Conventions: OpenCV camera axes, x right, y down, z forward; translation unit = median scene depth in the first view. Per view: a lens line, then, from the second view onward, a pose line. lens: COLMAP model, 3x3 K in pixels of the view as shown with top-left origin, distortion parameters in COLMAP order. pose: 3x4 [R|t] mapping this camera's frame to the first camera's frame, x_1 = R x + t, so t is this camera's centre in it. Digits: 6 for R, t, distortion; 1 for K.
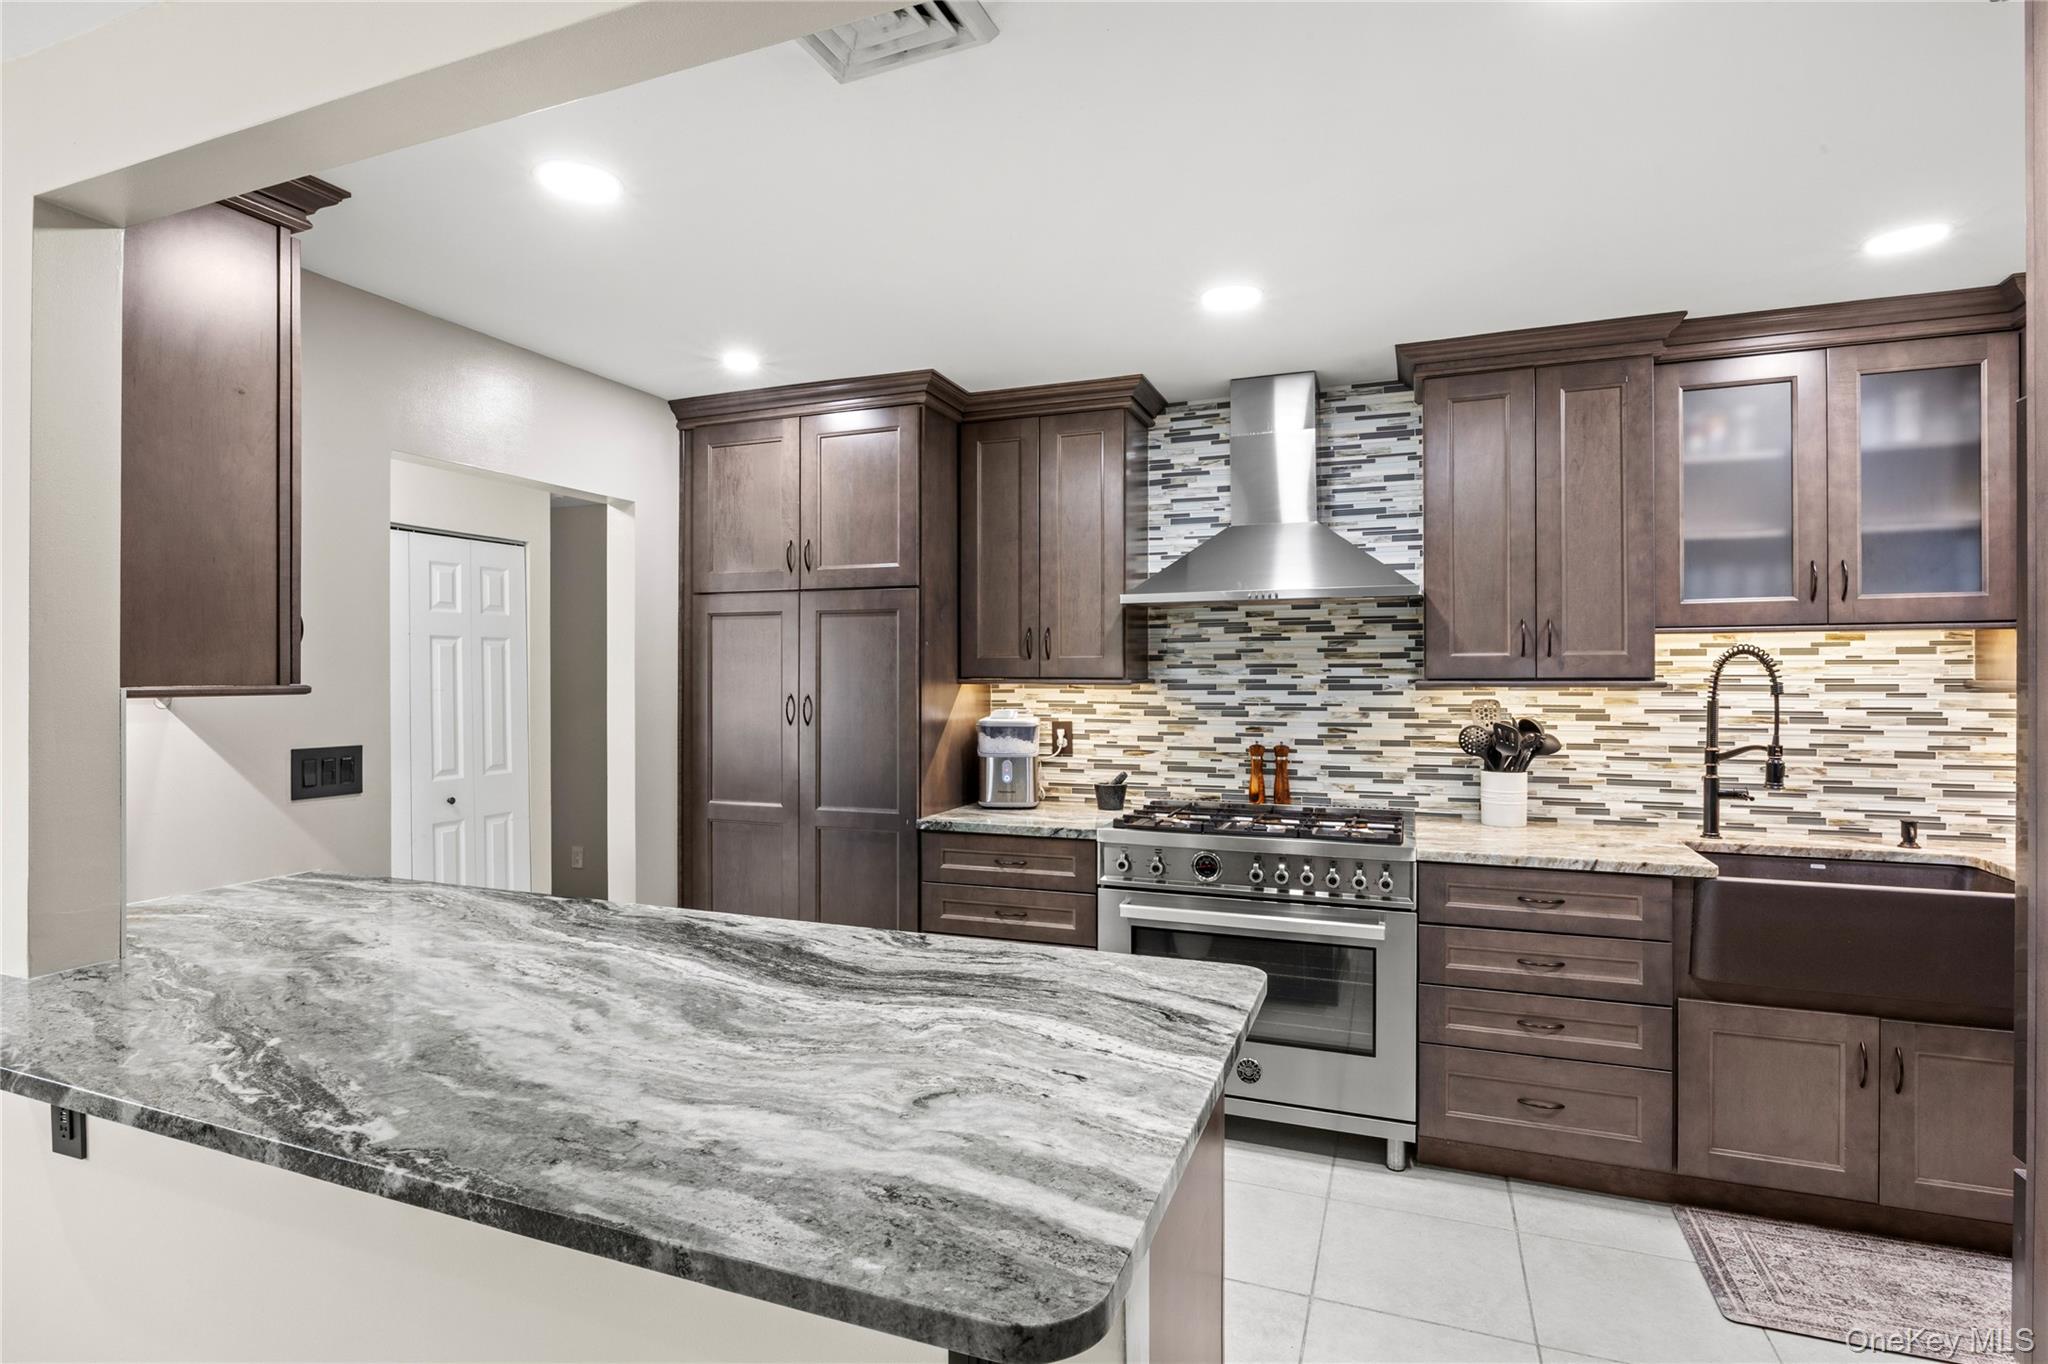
lens RADIAL K [[1000.8, 0, 1024.0], [0, 1000.8, 682.0], [0, 0, 1]] dist [-0.012861, -0.000091]
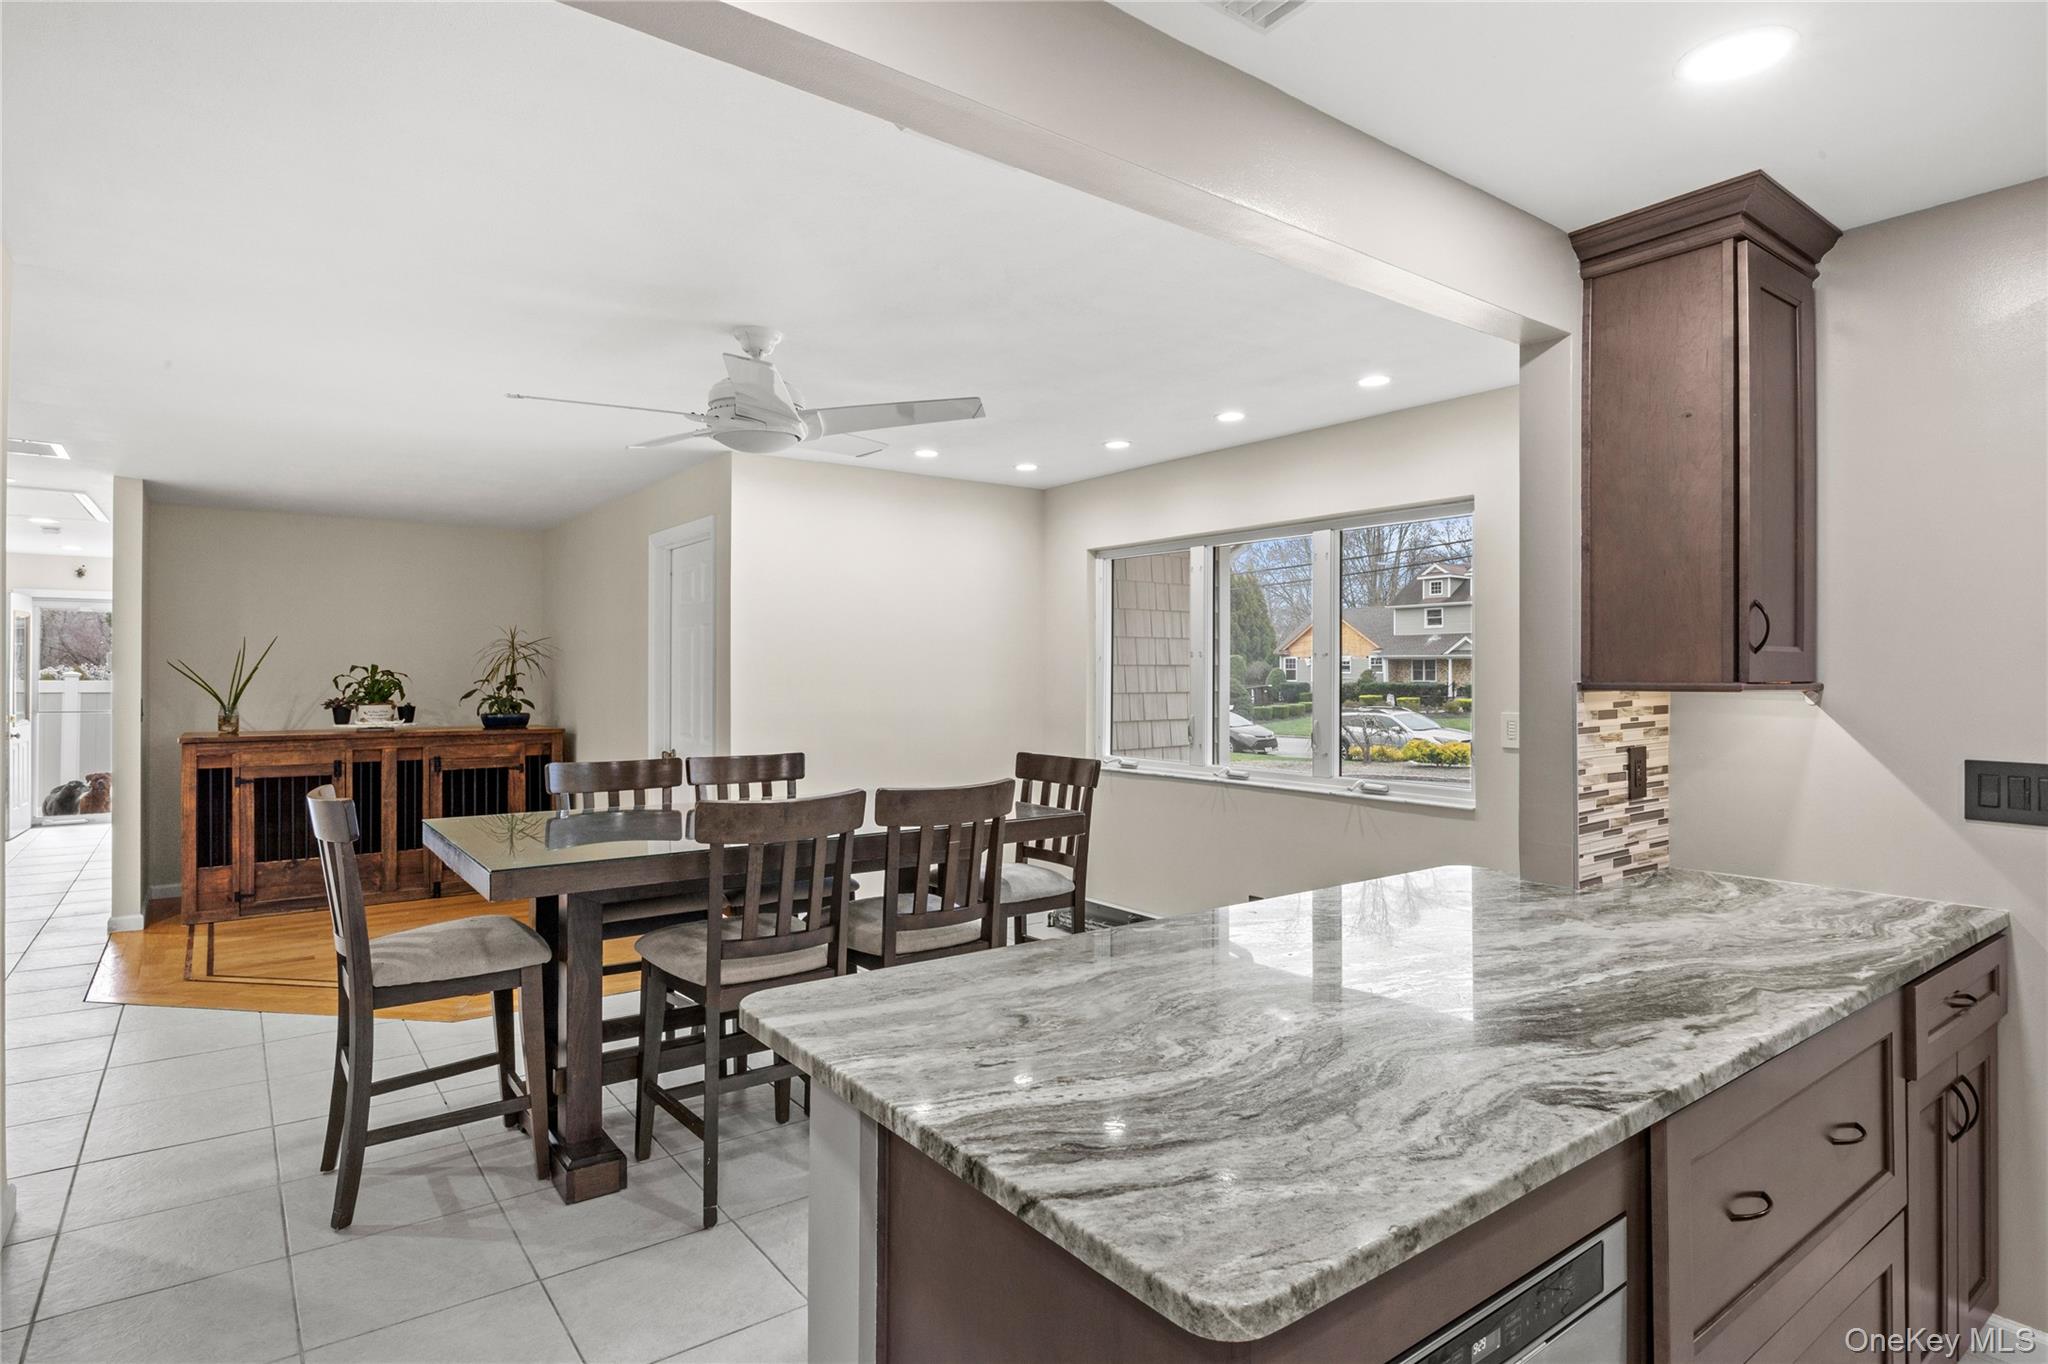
lens RADIAL K [[1071.3, 0, 1026.8], [0, 1071.3, 668.2], [0, 0, 1]] dist [-0.004222, -0.000098]
pose [[-0.527301, -0.004621, -0.849666, 0.344867], [-0.006024, 0.999980, -0.001700, -0.003323], [0.849657, 0.004222, -0.527318, 0.574822]]
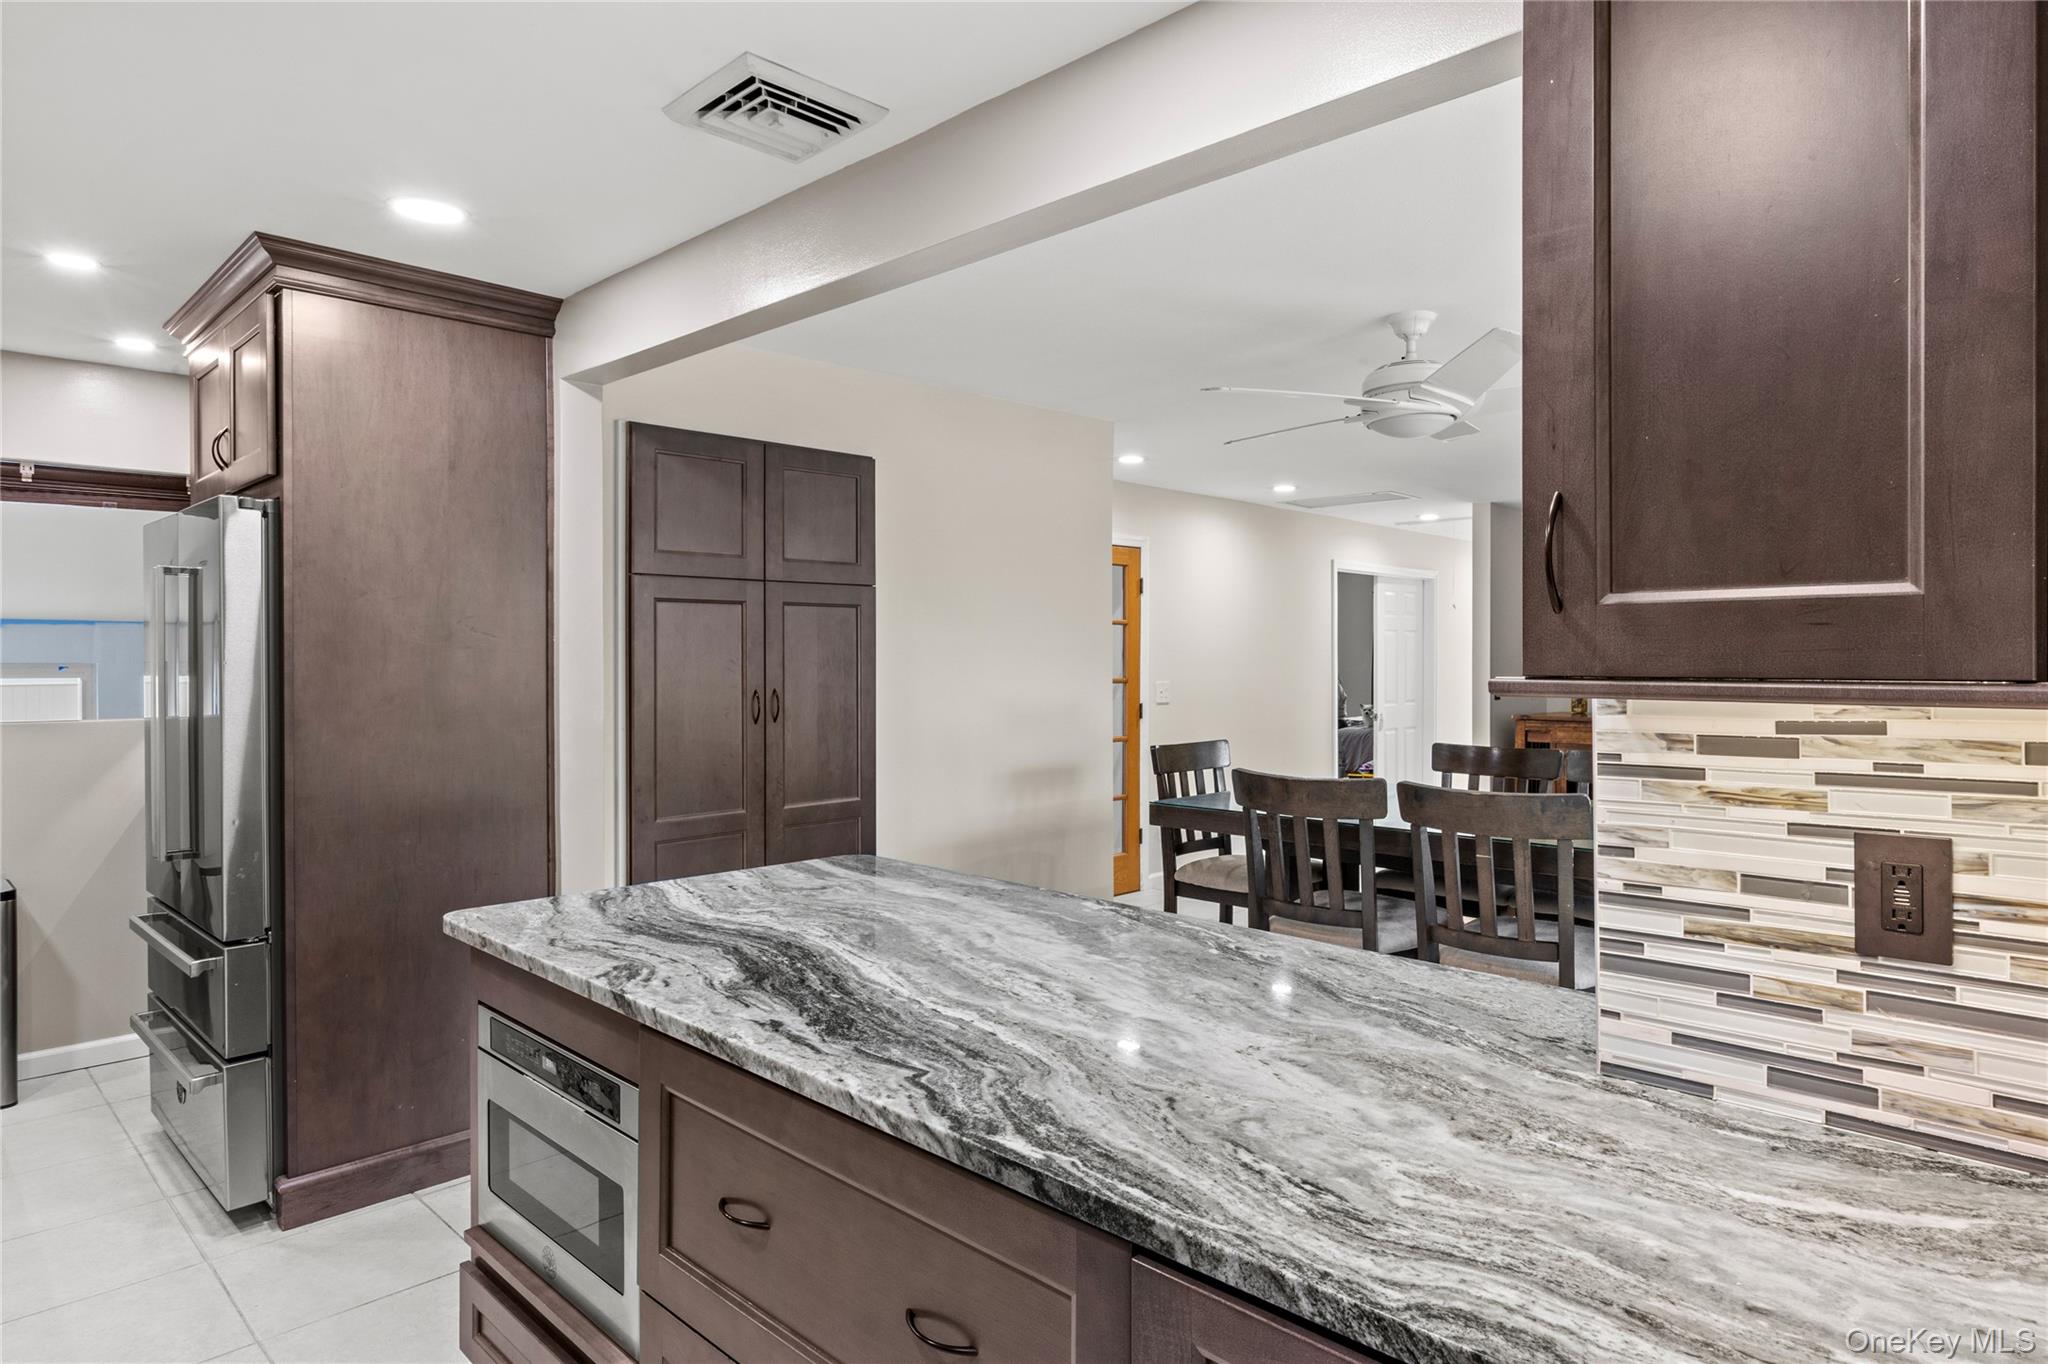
lens RADIAL K [[1188.0, 0, 1028.6], [0, 1188.0, 664.3], [0, 0, 1]] dist [-0.008080, -0.000113]
pose [[-0.920003, -0.001293, 0.391910, -0.442897], [0.002811, 0.999947, 0.009896, -0.005256], [-0.391902, 0.010206, -0.919950, 0.966085]]
